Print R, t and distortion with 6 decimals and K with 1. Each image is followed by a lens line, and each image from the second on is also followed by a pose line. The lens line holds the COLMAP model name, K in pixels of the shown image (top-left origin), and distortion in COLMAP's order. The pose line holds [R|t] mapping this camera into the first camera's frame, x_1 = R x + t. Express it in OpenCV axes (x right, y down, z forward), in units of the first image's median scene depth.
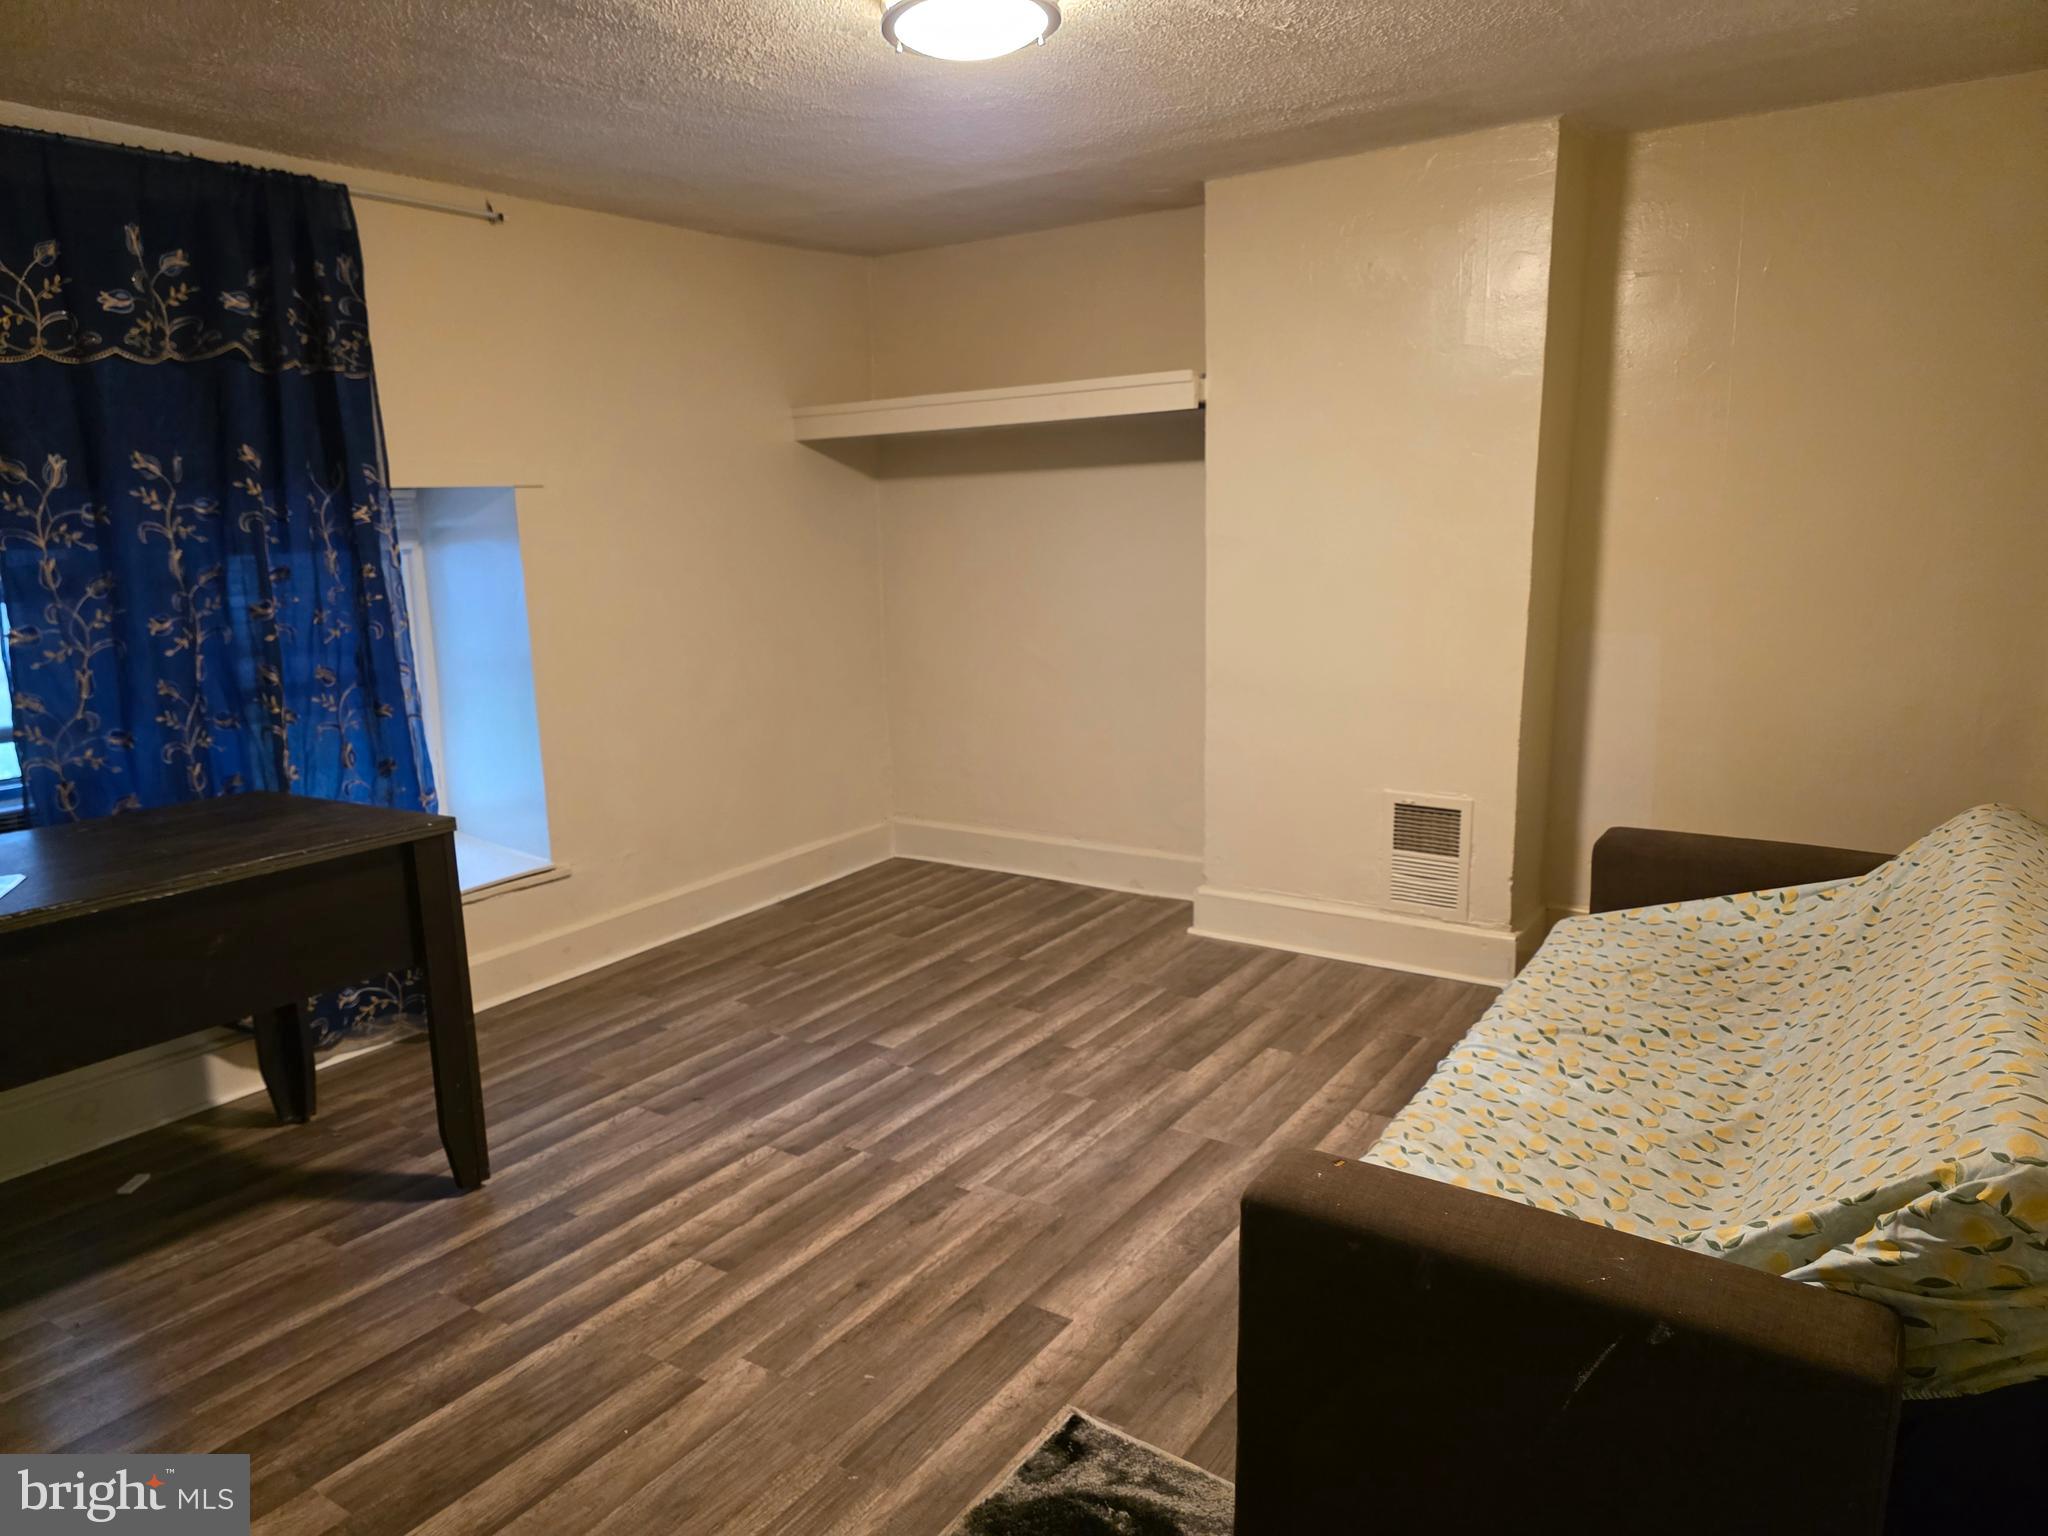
lens RADIAL K [[1386.5, 0, 1025.1], [0, 1386.5, 768.8], [0, 0, 1]] dist [0.065228, -0.059424]
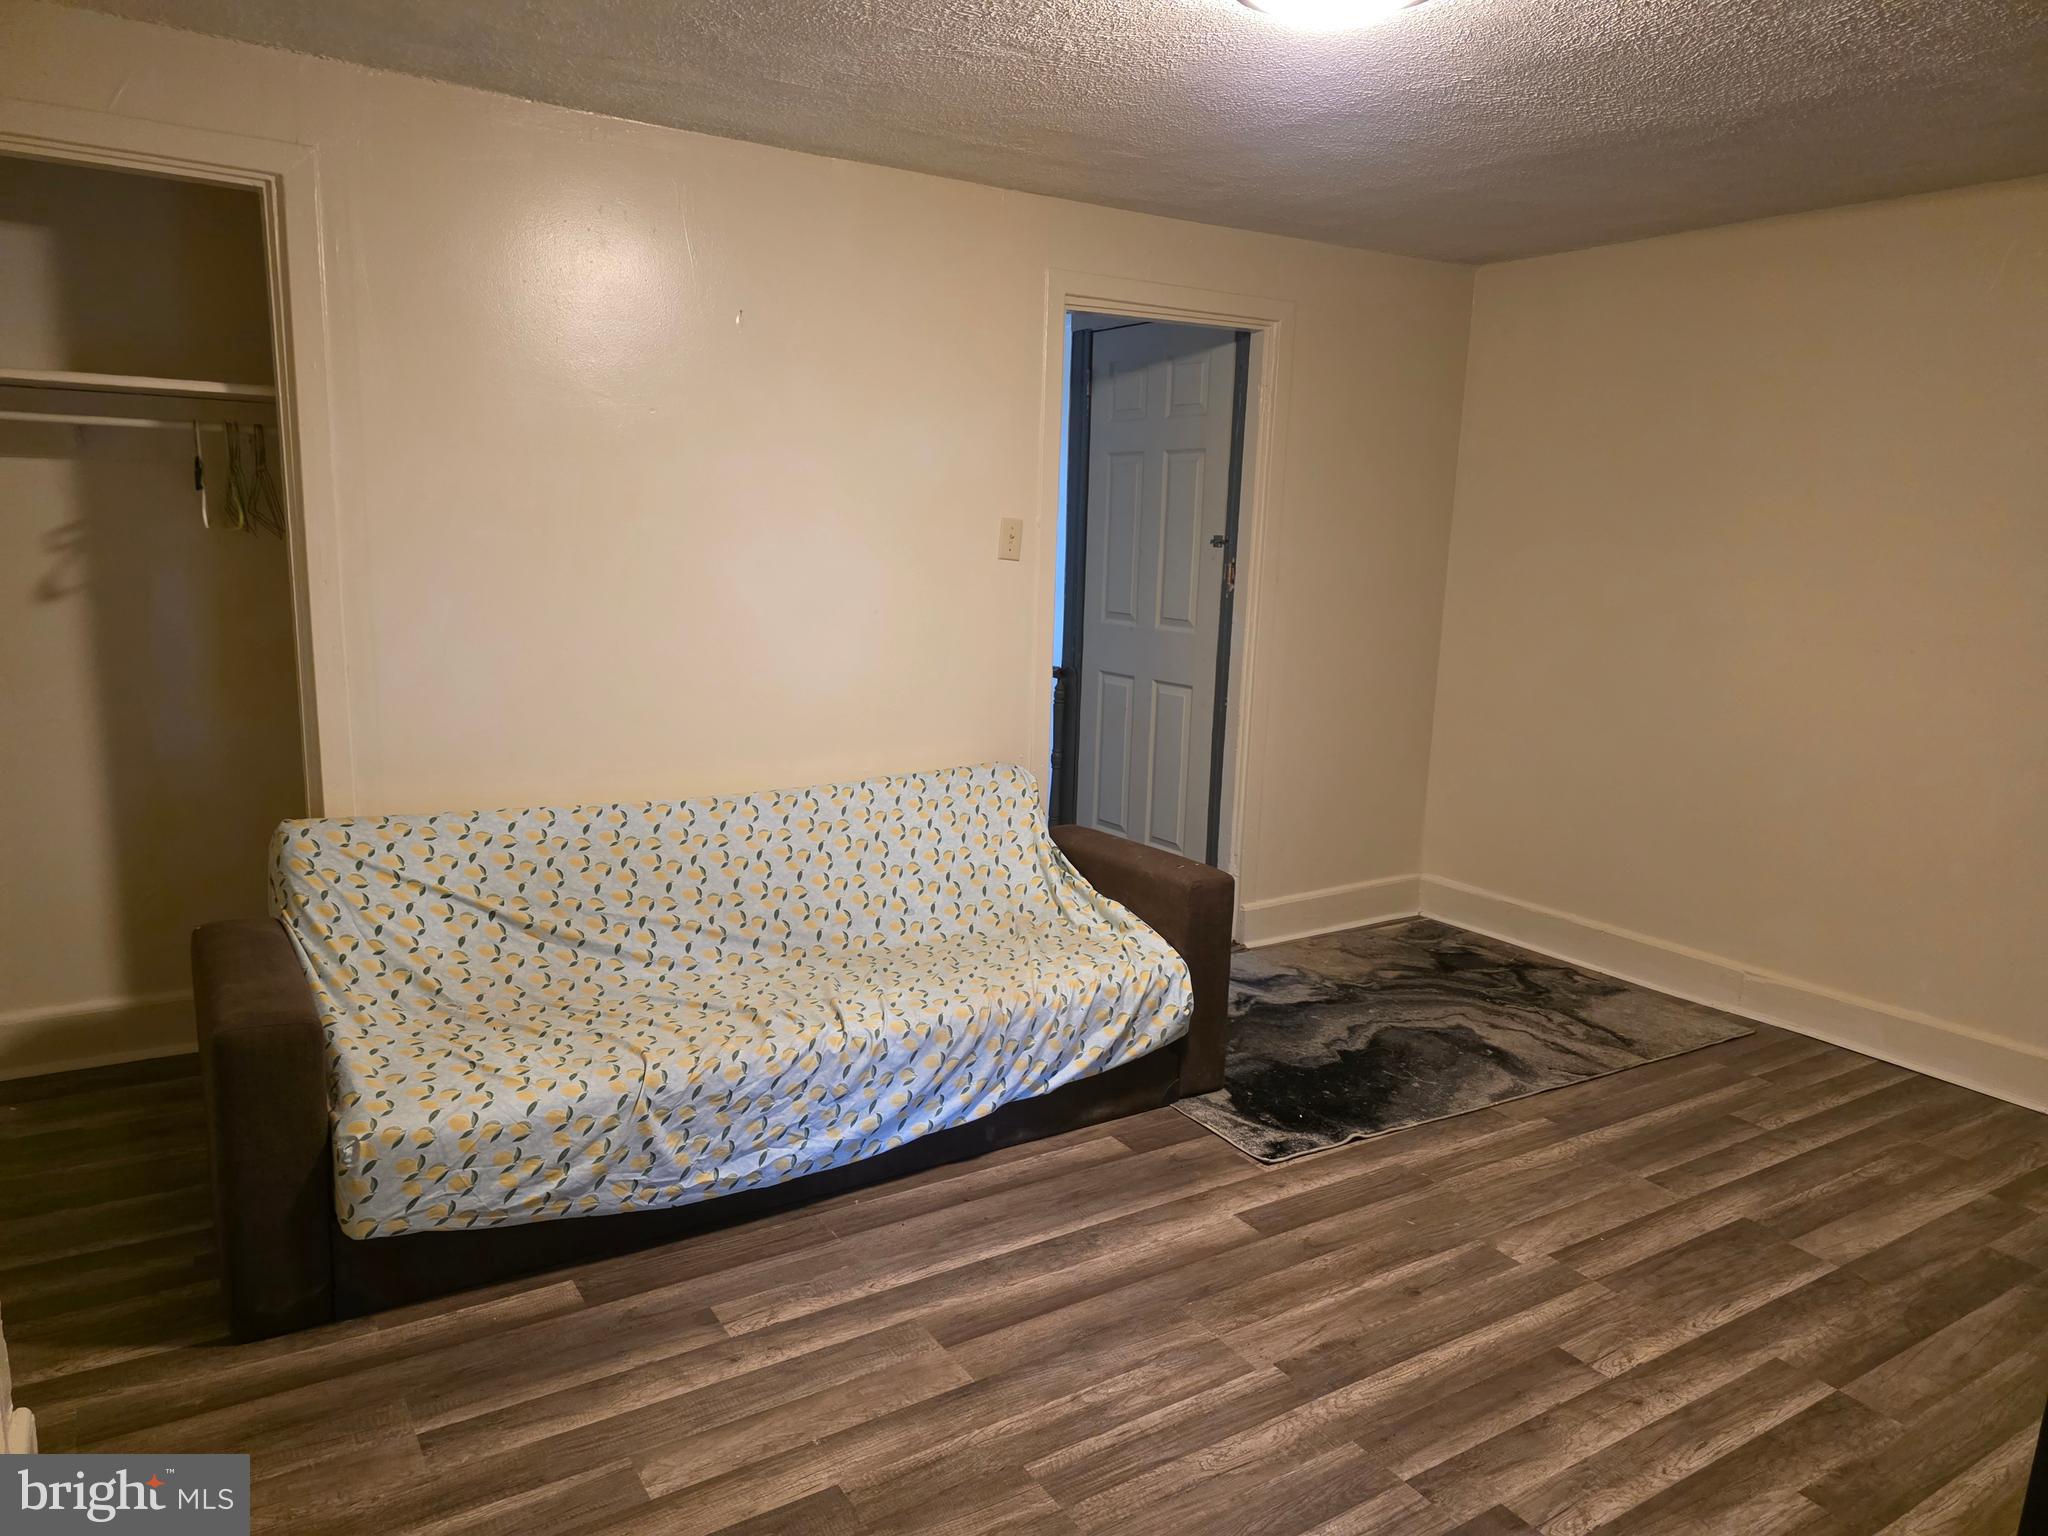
lens RADIAL K [[1386.5, 0, 1026.3], [0, 1386.5, 771.8], [0, 0, 1]] dist [0.065228, -0.059424]
pose [[-0.918077, -0.077549, 0.388743, -0.220108], [0.066096, 0.937002, 0.343015, -0.353724], [-0.390853, 0.340608, -0.855114, 1.810368]]
